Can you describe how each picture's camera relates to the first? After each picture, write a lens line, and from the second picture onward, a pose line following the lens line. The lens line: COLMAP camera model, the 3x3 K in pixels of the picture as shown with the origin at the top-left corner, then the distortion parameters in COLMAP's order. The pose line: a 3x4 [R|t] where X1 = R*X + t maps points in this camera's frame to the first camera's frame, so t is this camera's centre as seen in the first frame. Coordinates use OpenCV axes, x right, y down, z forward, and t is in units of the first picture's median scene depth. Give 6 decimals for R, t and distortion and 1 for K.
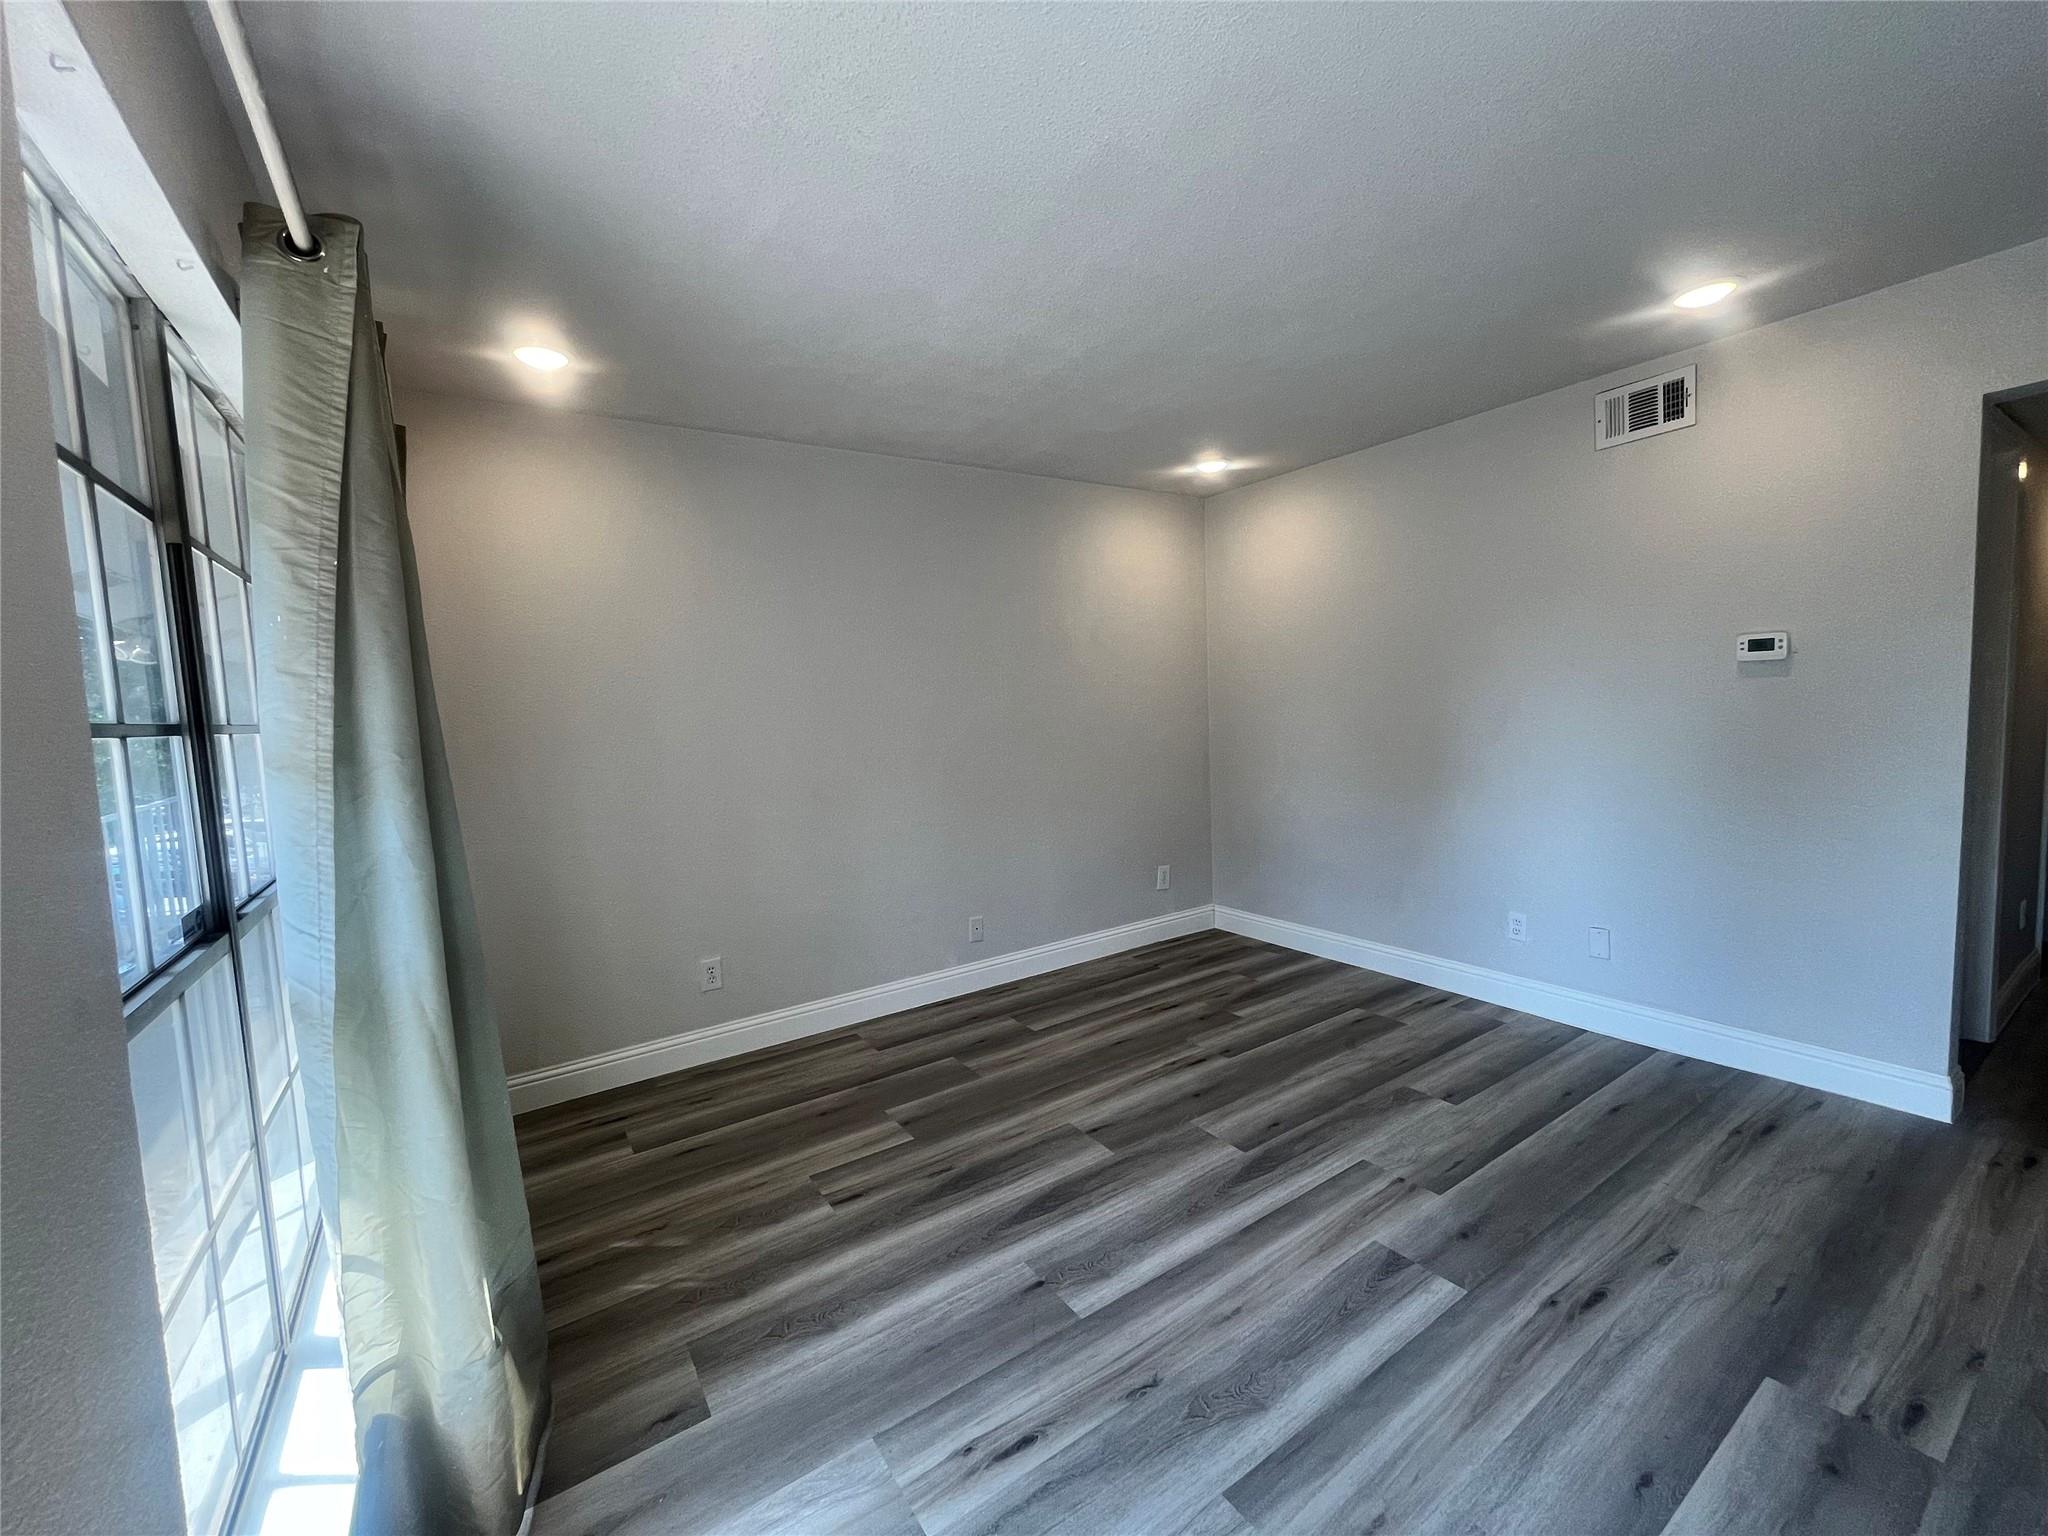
lens RADIAL K [[824.8, 0, 1023.5], [0, 824.8, 766.3], [0, 0, 1]] dist [-0.000874, 0.000296]
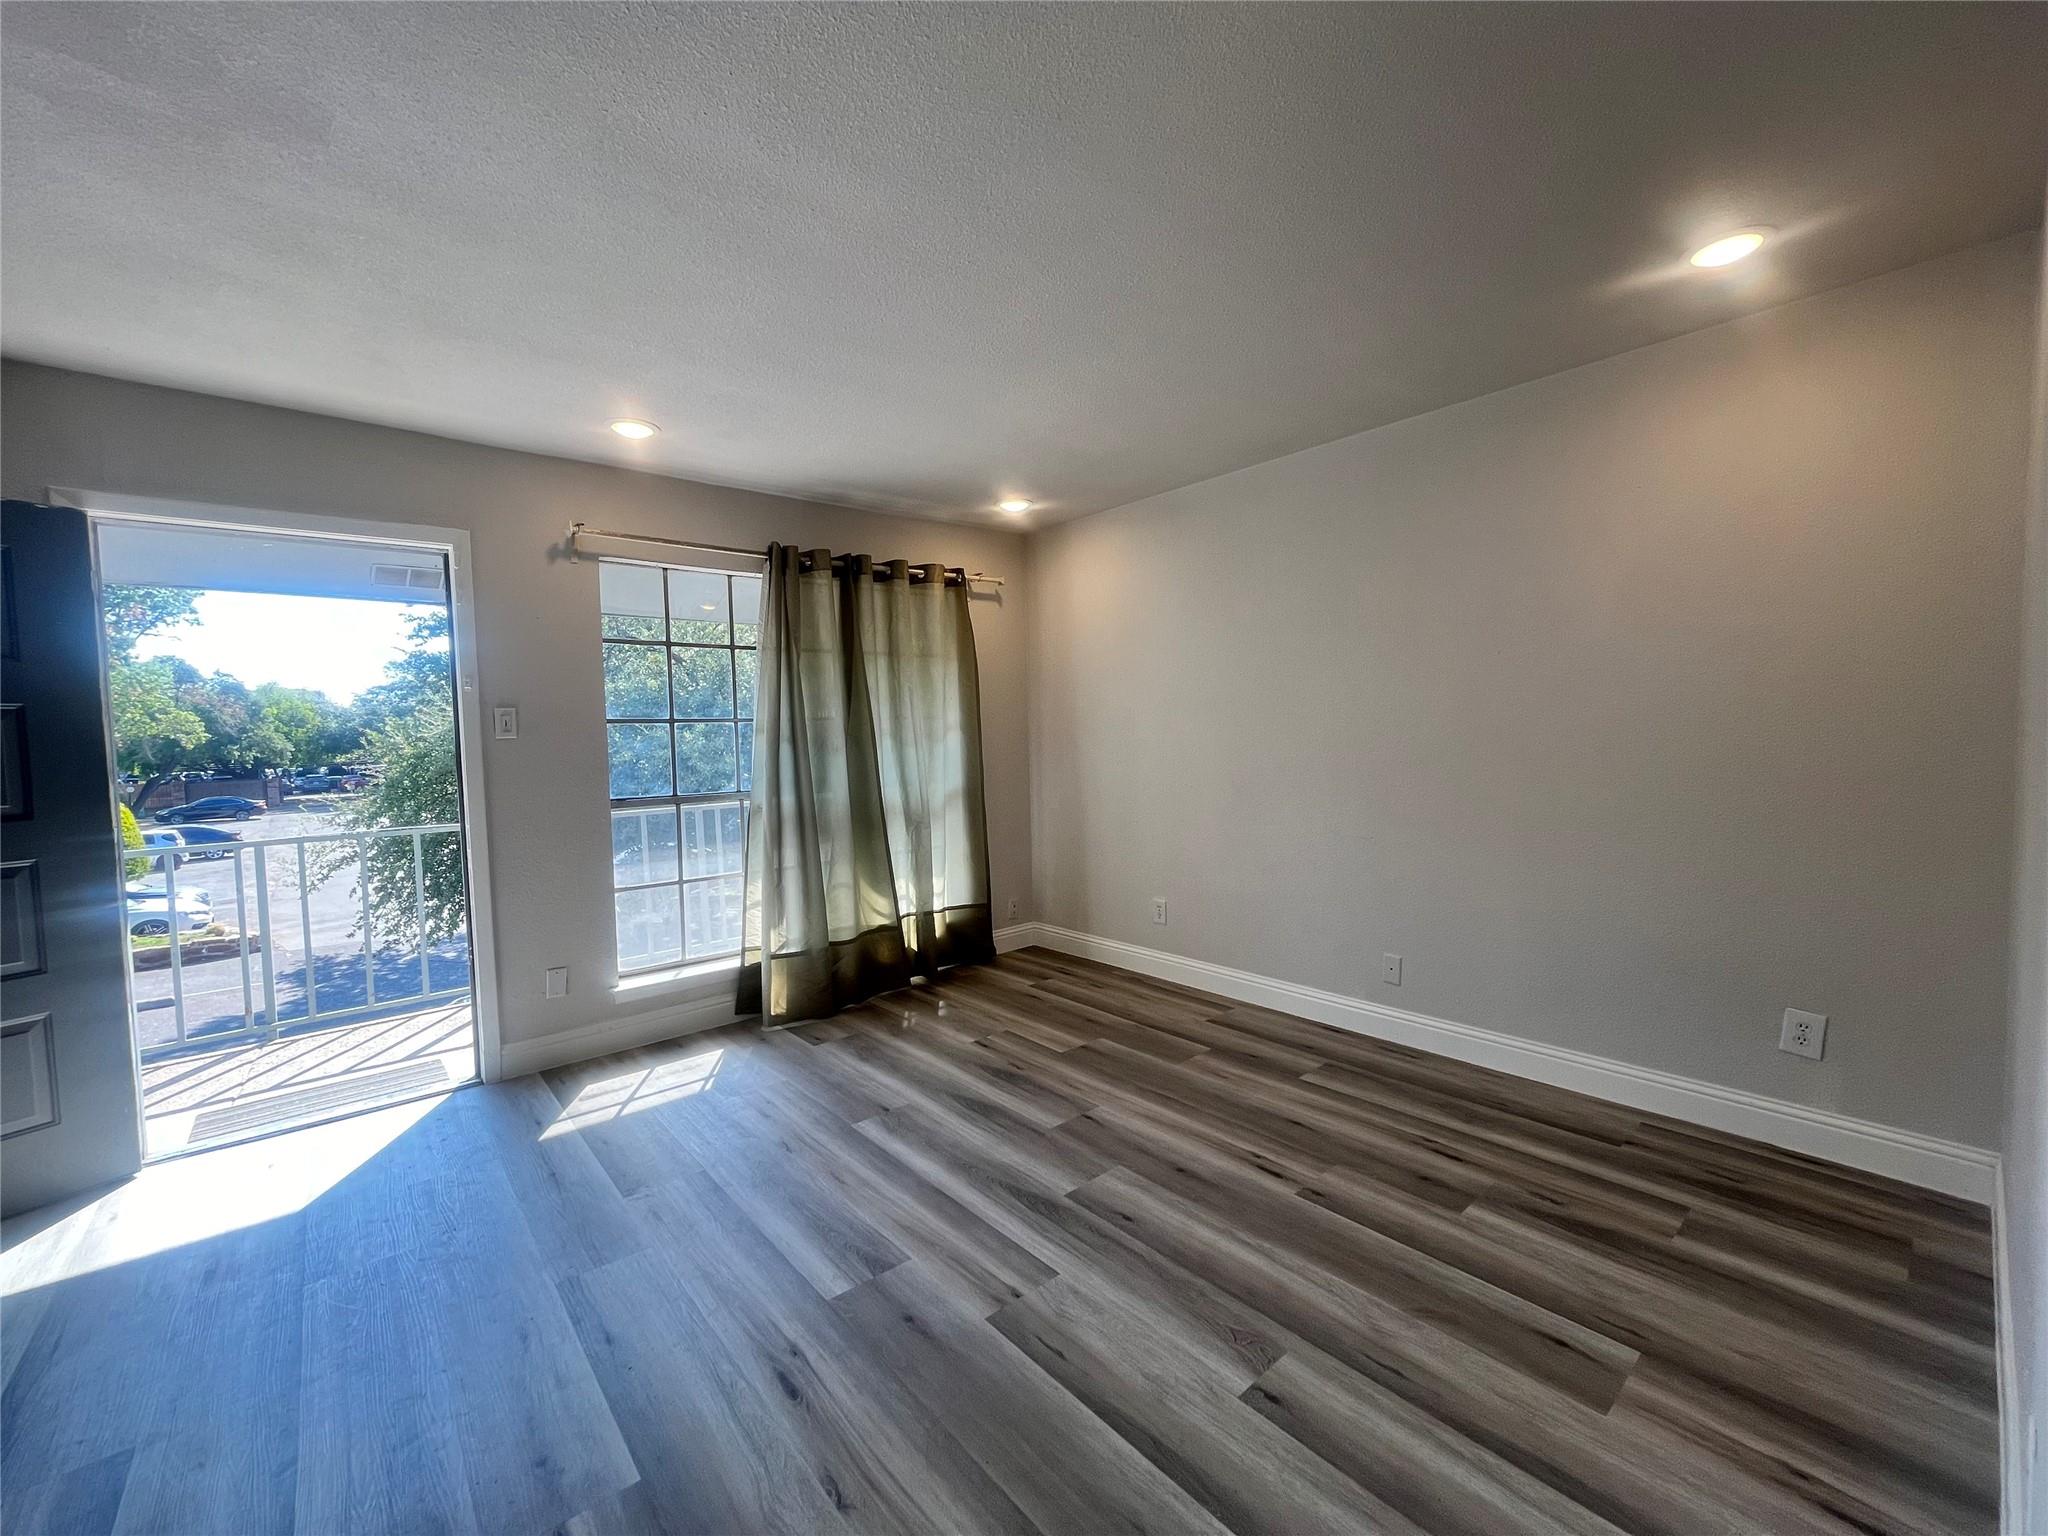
lens RADIAL K [[824.8, 0, 1024.8], [0, 824.8, 765.5], [0, 0, 1]] dist [-0.000874, 0.000296]
pose [[0.122066, 0.084567, -0.988913, 0.993247], [-0.057496, 0.995293, 0.078016, -0.076726], [0.990855, 0.047336, 0.126354, 0.704798]]
